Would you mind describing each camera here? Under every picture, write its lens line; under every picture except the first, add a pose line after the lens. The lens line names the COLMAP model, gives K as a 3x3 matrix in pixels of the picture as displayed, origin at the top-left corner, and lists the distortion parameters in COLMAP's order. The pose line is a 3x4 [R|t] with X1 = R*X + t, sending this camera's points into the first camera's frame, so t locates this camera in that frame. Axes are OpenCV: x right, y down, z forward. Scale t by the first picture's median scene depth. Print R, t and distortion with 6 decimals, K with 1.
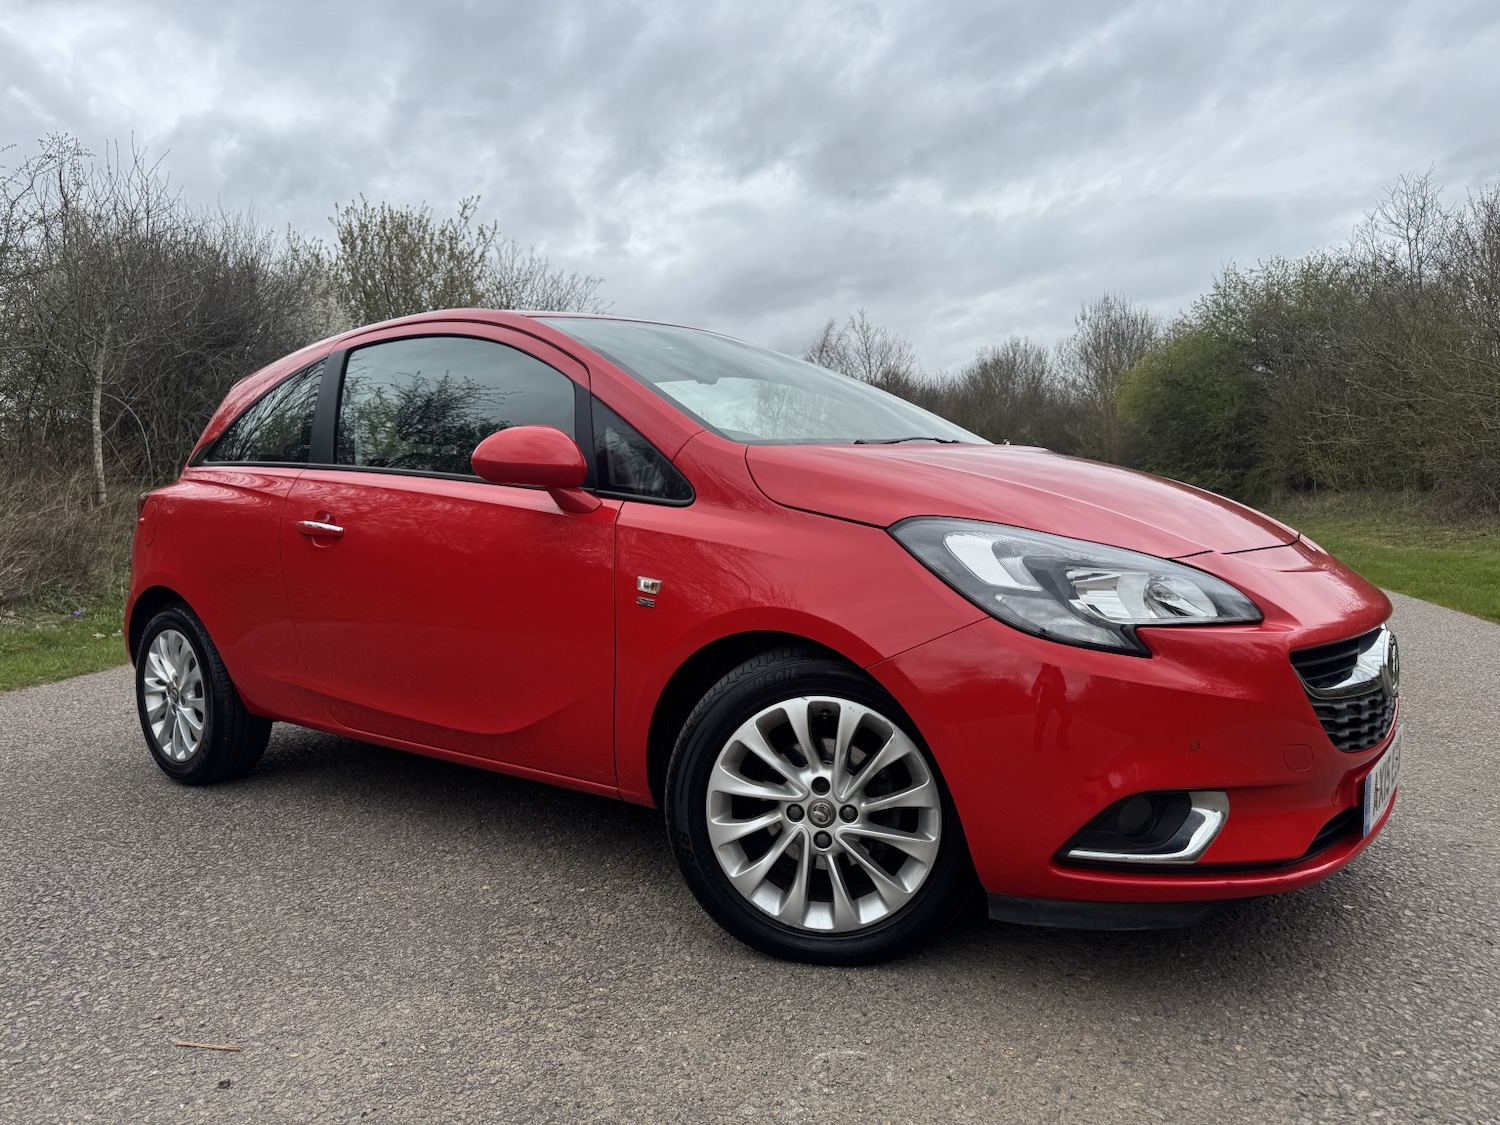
lens RADIAL K [[1063.7, 0, 750.0], [0, 1063.7, 562.5], [0, 0, 1]] dist [0.006678, -0.007084]
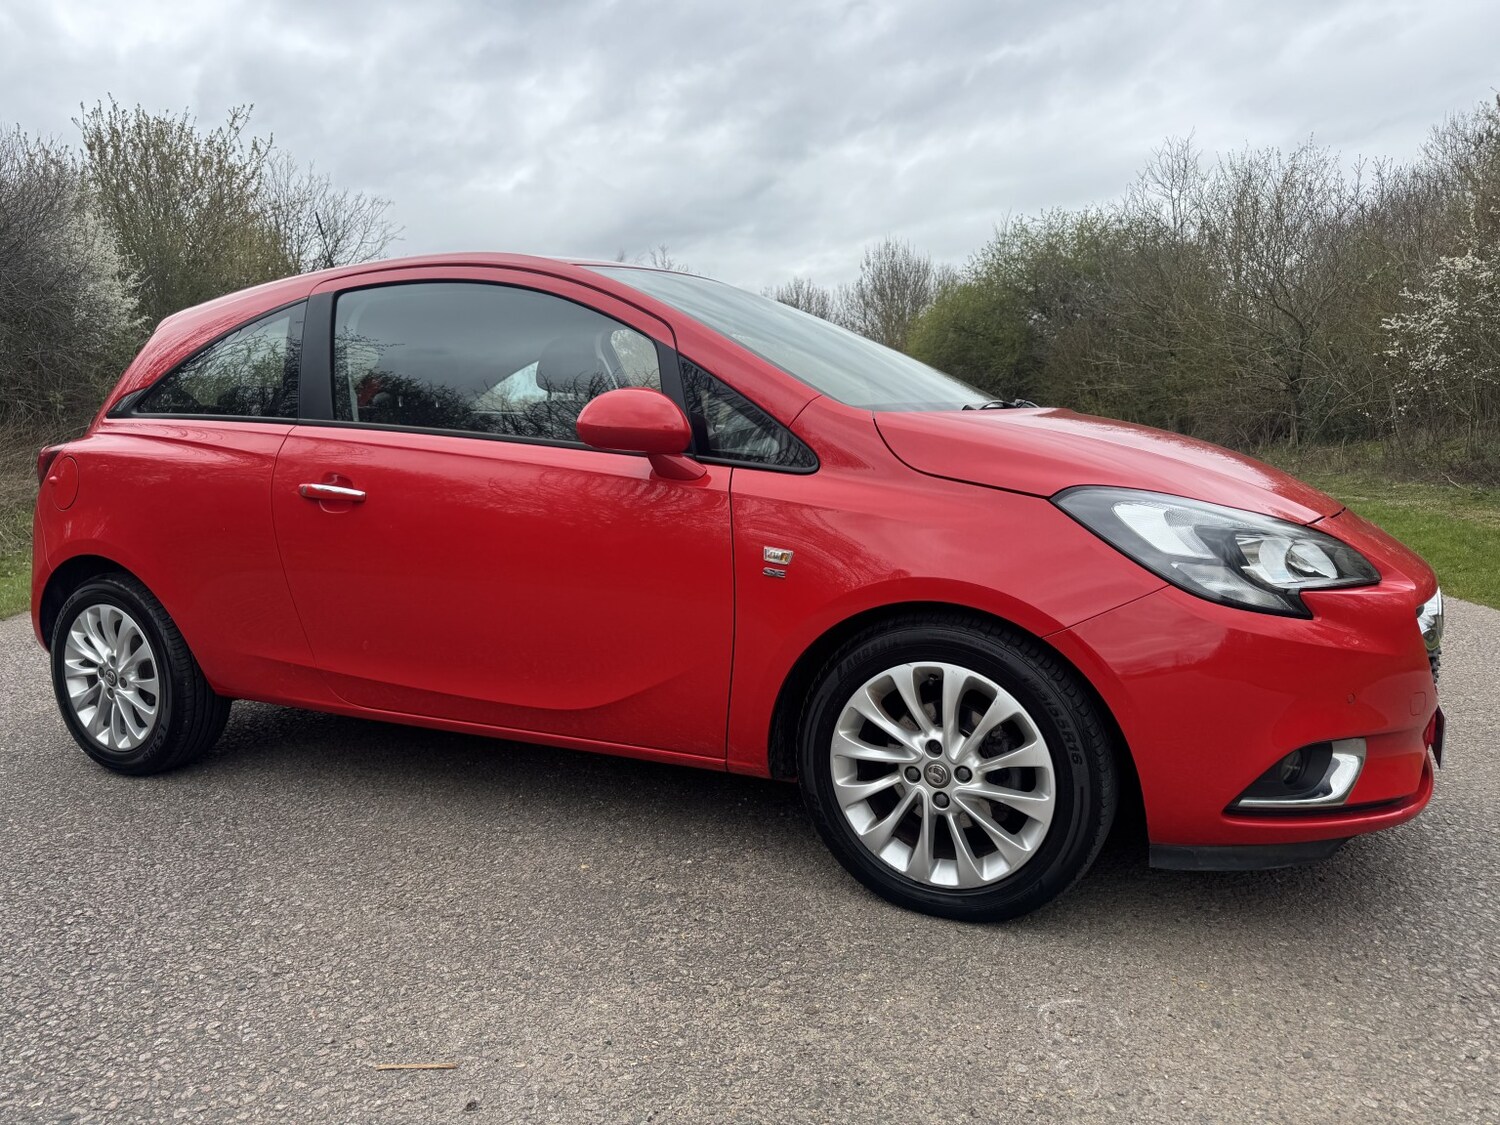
lens RADIAL K [[1063.7, 0, 750.0], [0, 1063.7, 562.5], [0, 0, 1]] dist [0.006678, -0.007084]
pose [[0.979251, -0.023249, 0.201313, -0.299951], [0.011622, 0.998205, 0.058747, -0.027165], [-0.202318, -0.055188, 0.977764, 0.042692]]
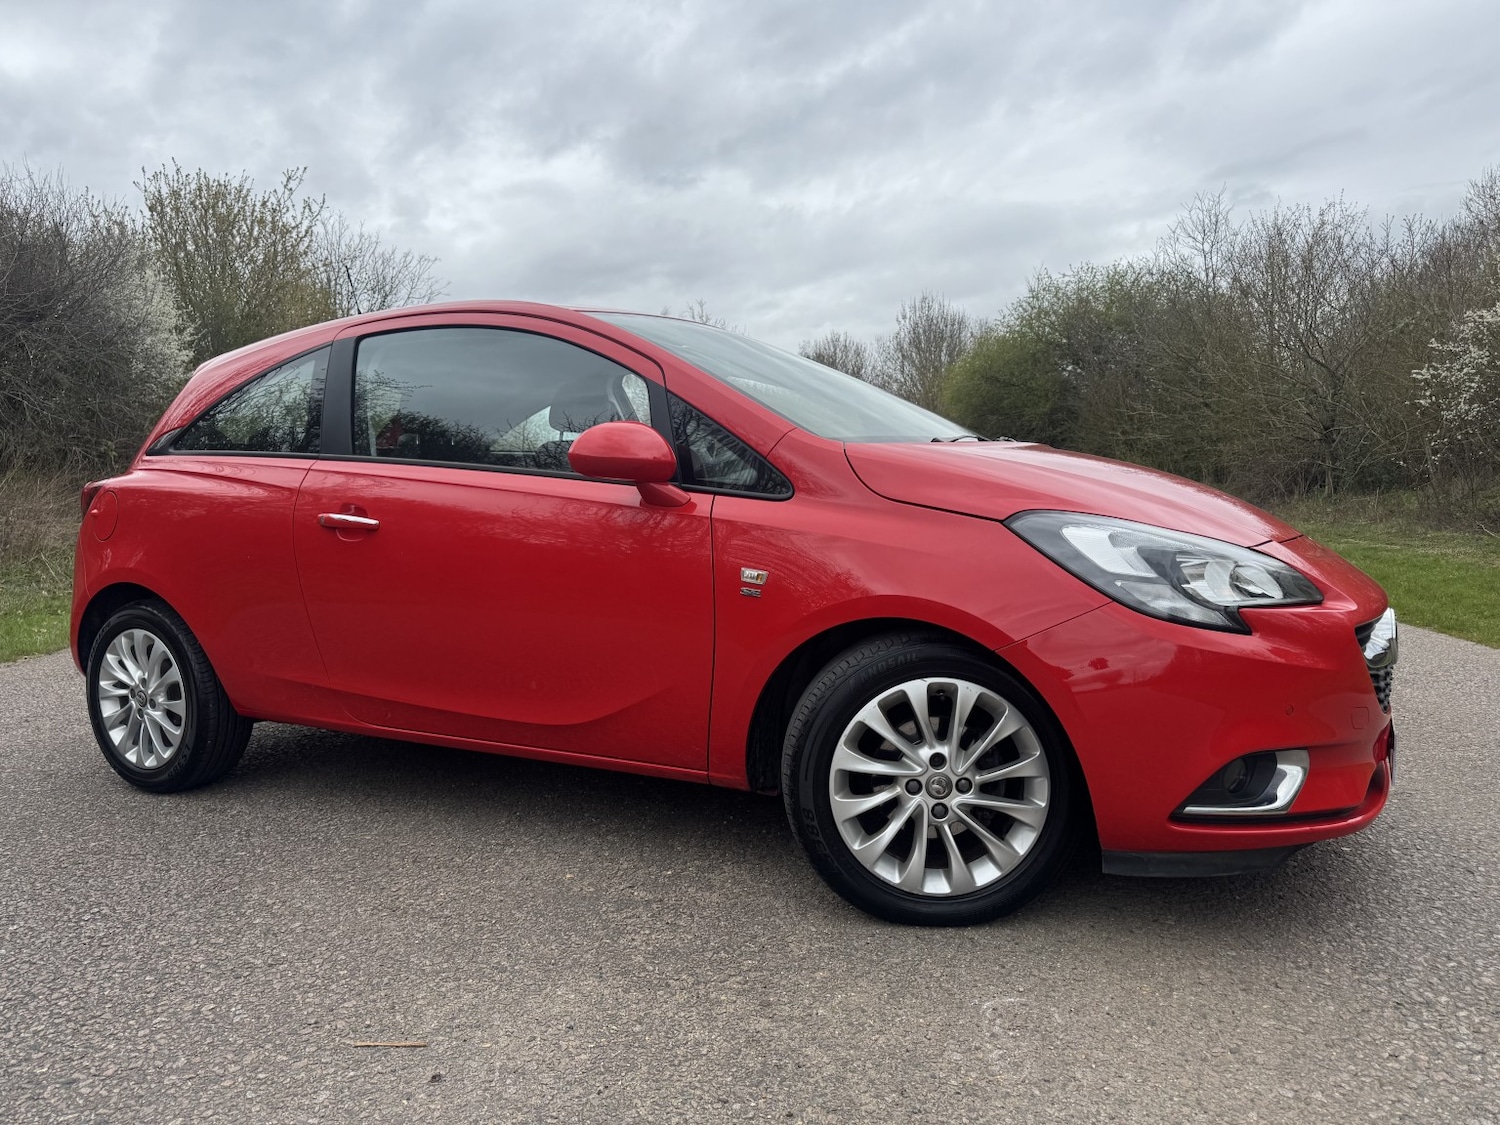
lens RADIAL K [[1063.7, 0, 750.0], [0, 1063.7, 562.5], [0, 0, 1]] dist [0.006678, -0.007084]
pose [[0.986139, -0.008608, 0.165701, -0.253105], [0.006937, 0.999919, 0.010658, -0.002878], [-0.165779, -0.009361, 0.986118, -0.023671]]
